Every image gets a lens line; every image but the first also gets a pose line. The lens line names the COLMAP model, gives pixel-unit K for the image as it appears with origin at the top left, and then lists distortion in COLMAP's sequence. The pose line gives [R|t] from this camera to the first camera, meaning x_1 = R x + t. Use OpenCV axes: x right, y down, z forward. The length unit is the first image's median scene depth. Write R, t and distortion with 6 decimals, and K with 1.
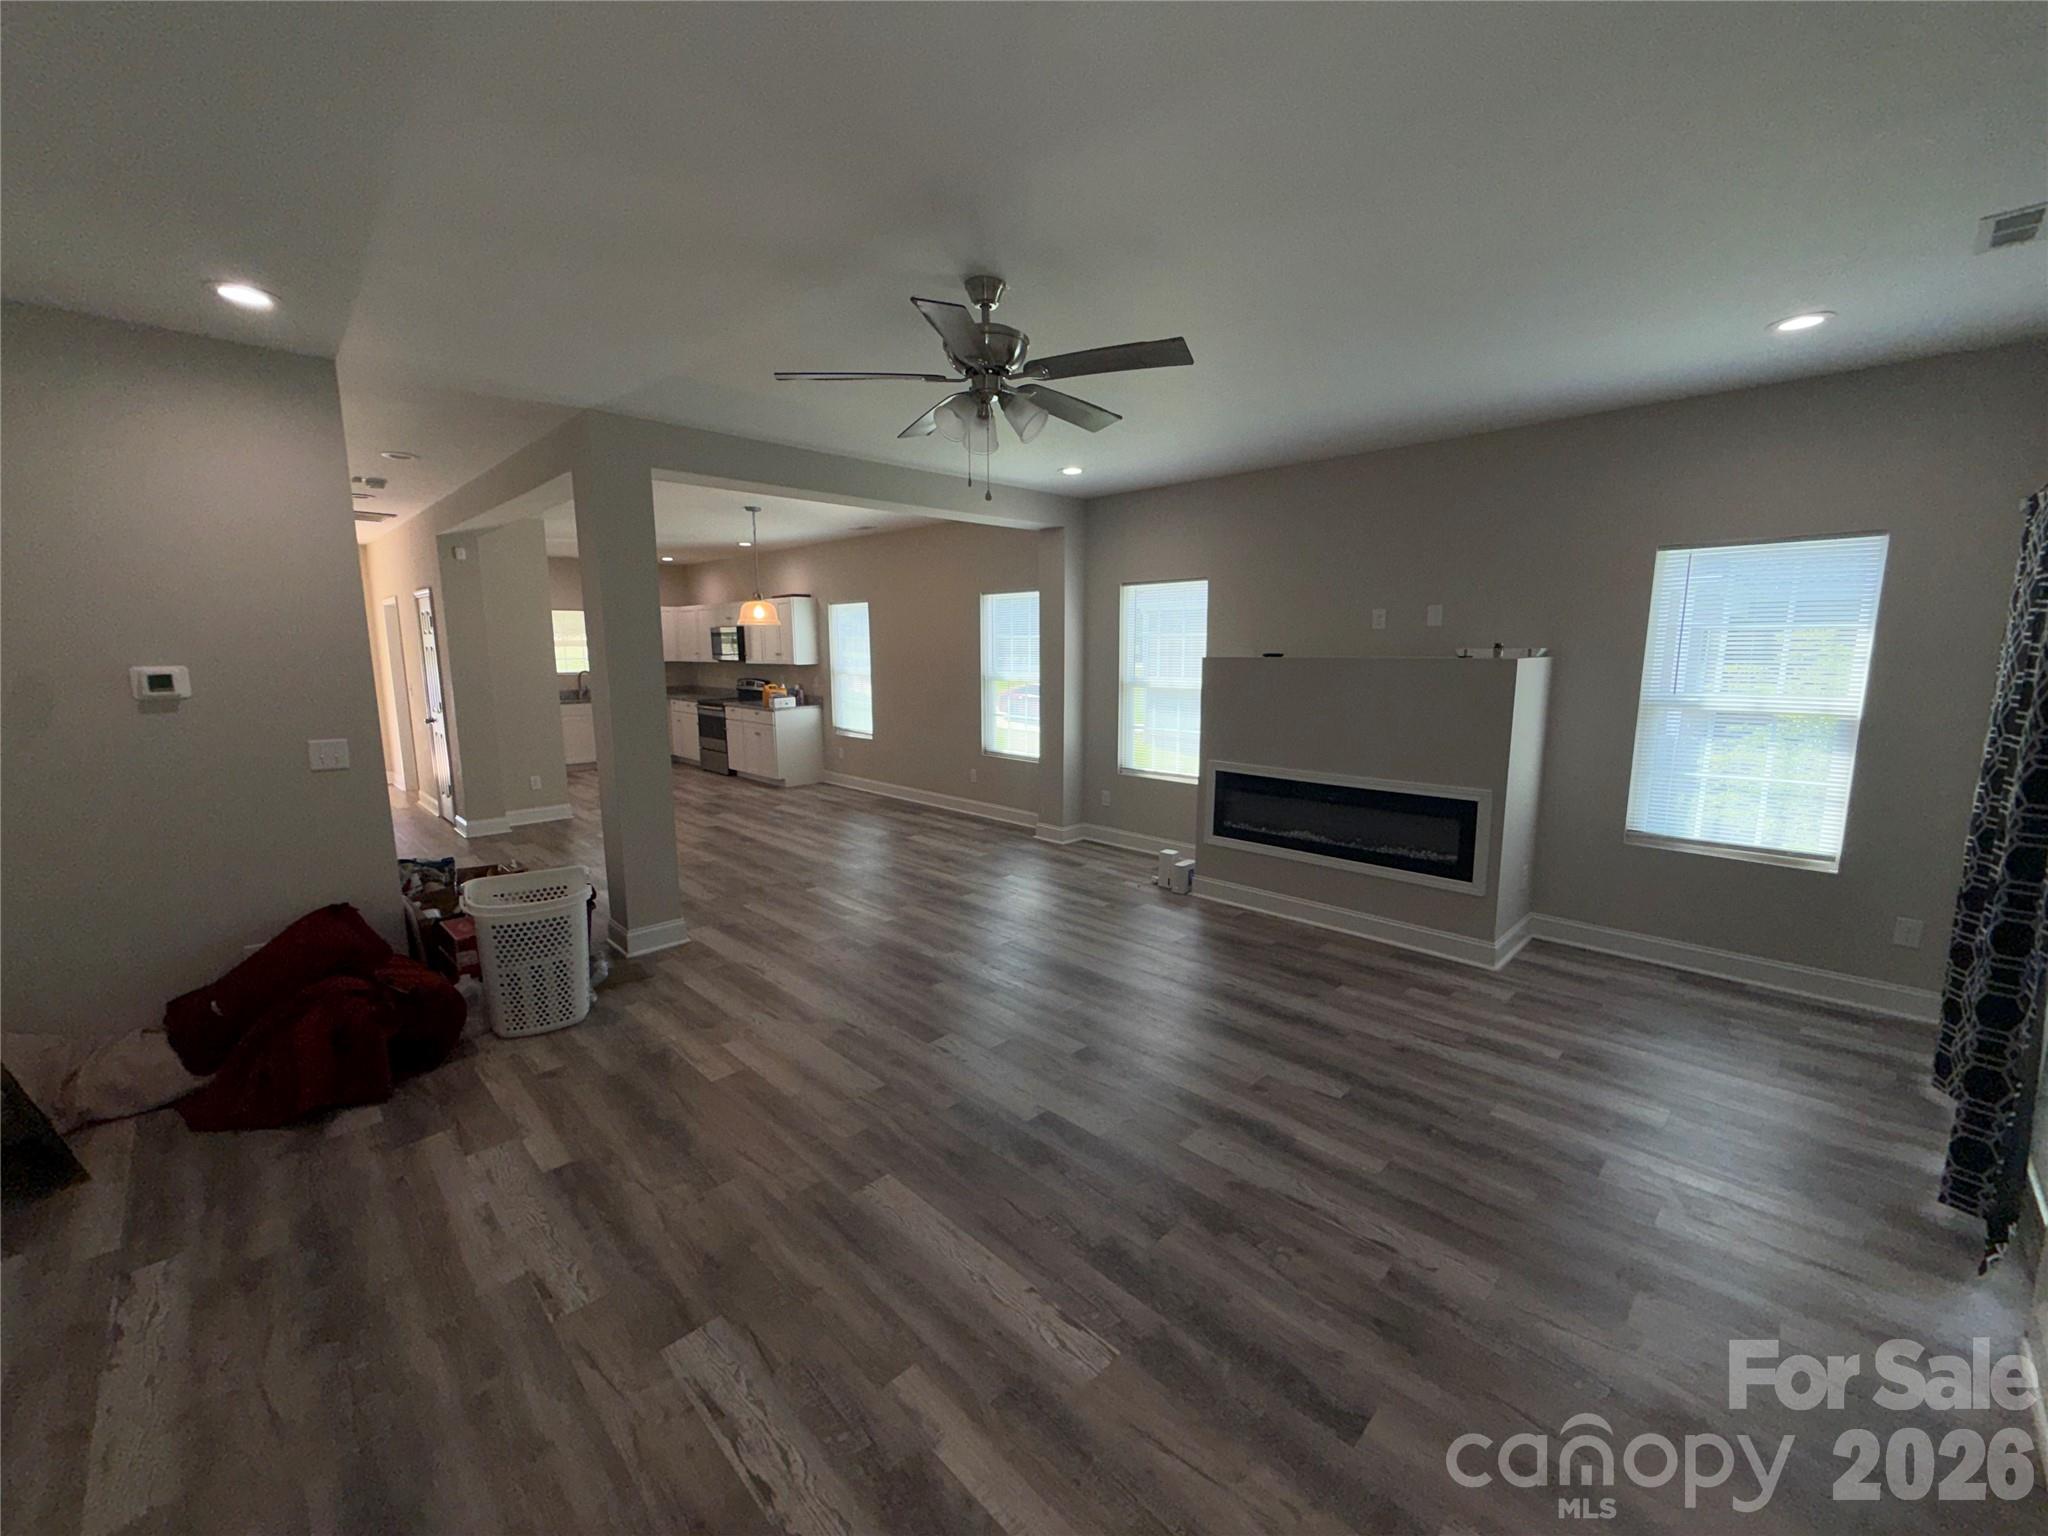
lens RADIAL K [[815.9, 0, 1018.6], [0, 815.9, 766.4], [0, 0, 1]] dist [-0.000540, -0.000137]
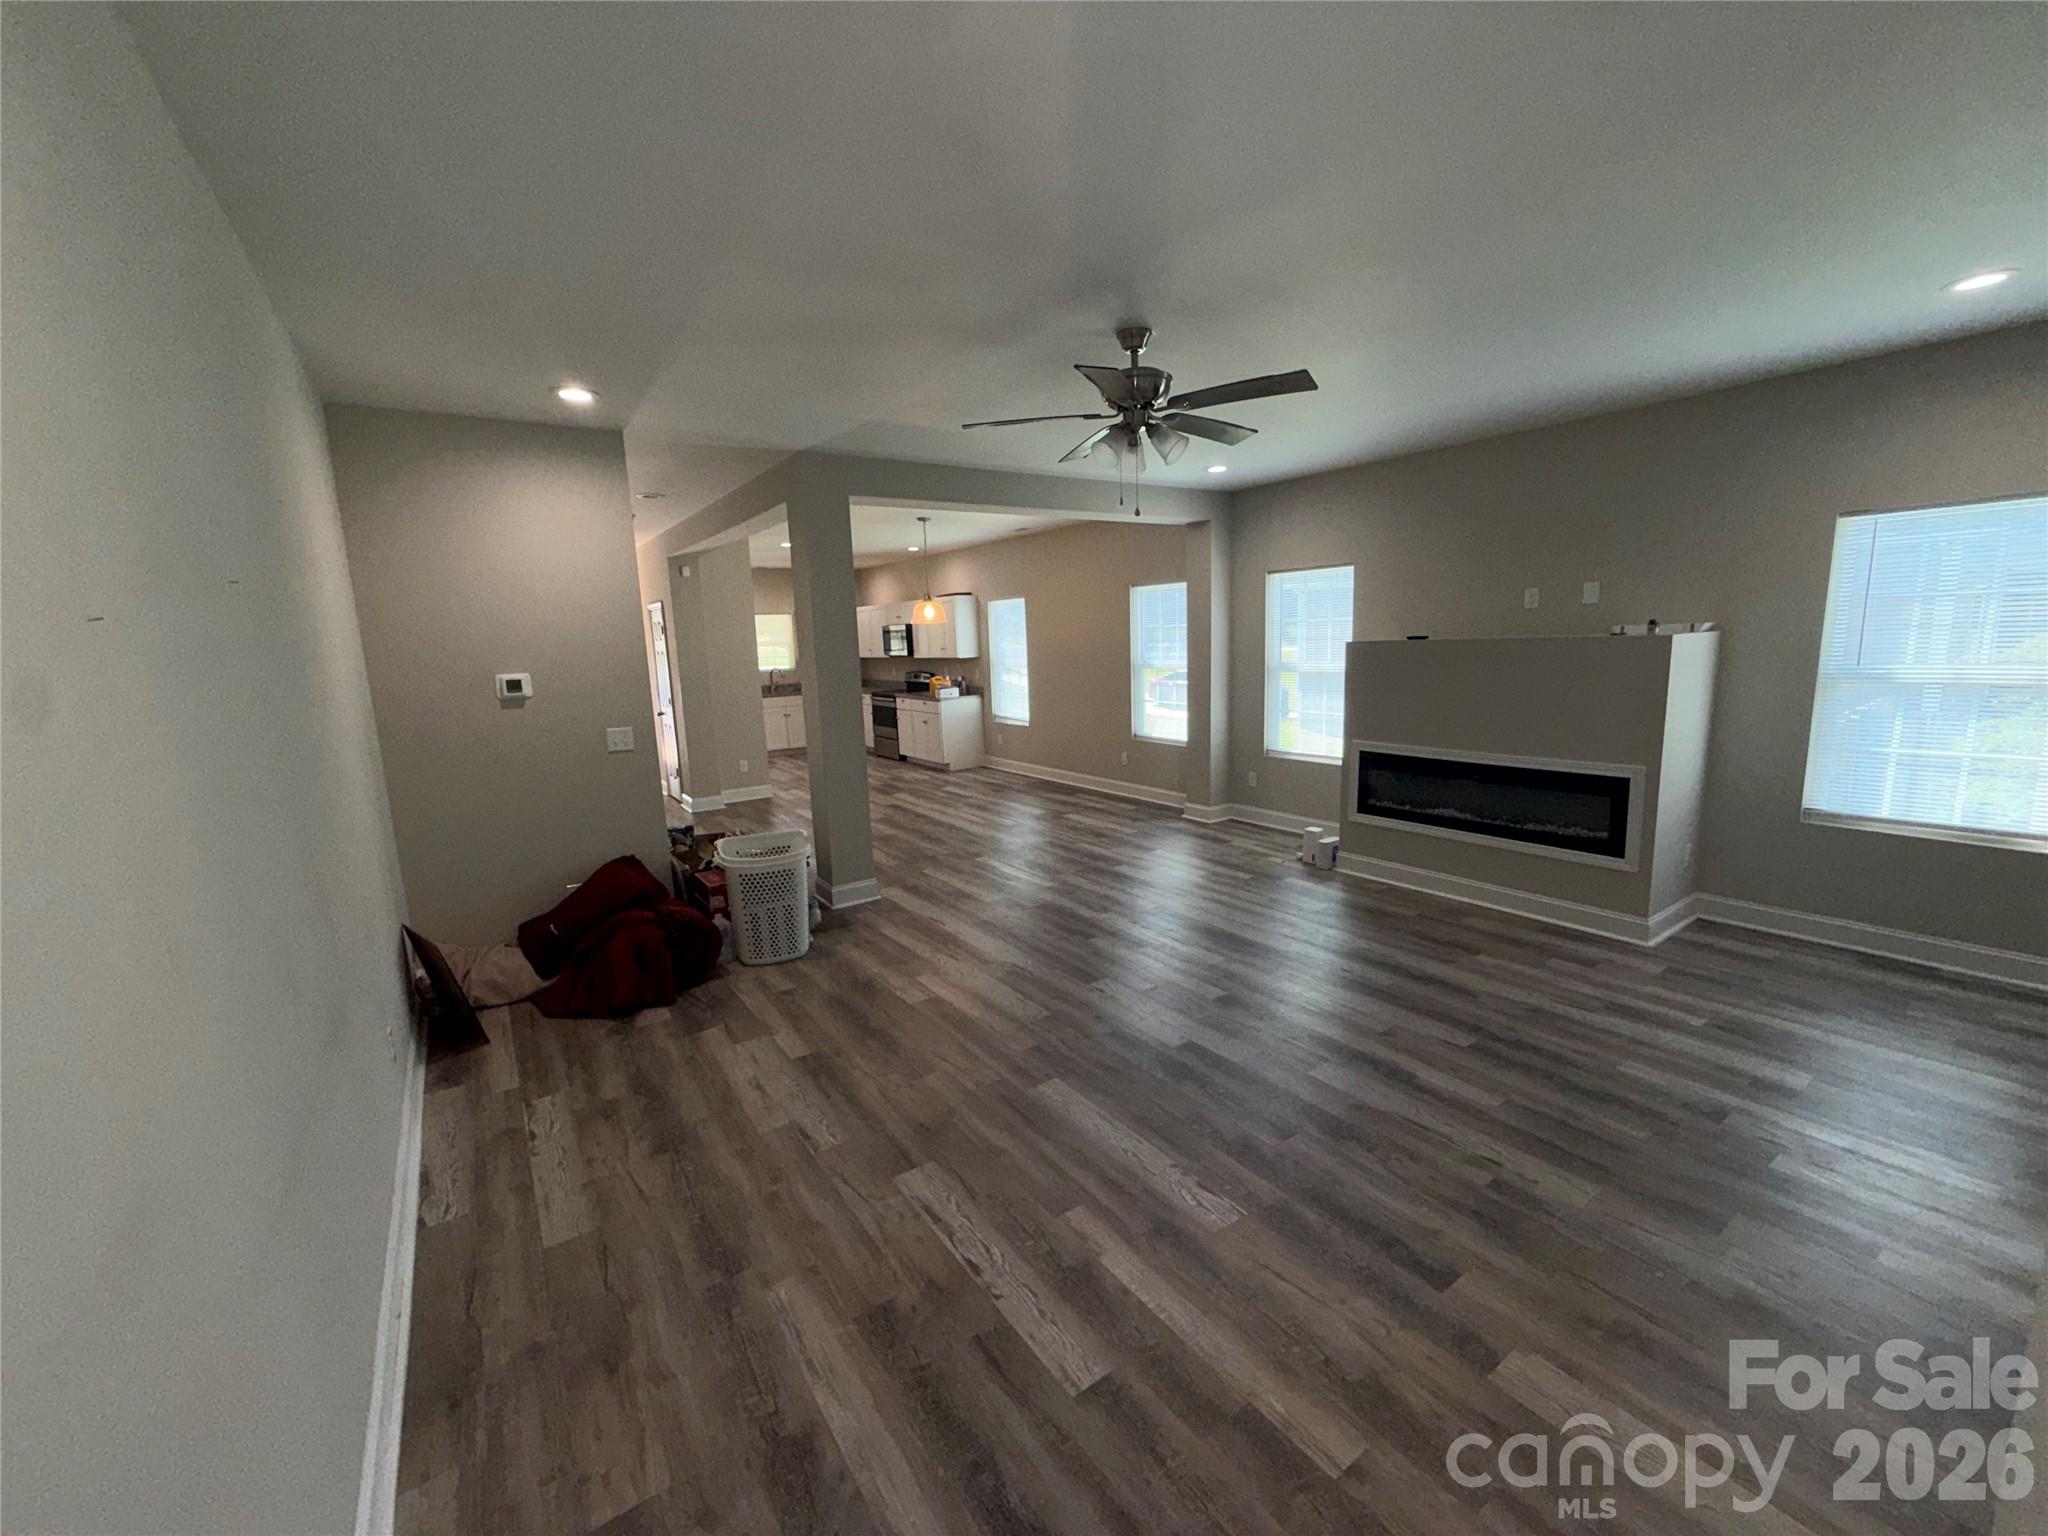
lens RADIAL K [[815.9, 0, 1018.6], [0, 815.9, 766.4], [0, 0, 1]] dist [-0.000540, -0.000137]
pose [[0.983339, -0.002301, -0.181767, 0.005672], [0.004986, 0.999885, 0.014314, 0.012603], [0.181713, -0.014982, 0.983237, -0.150902]]
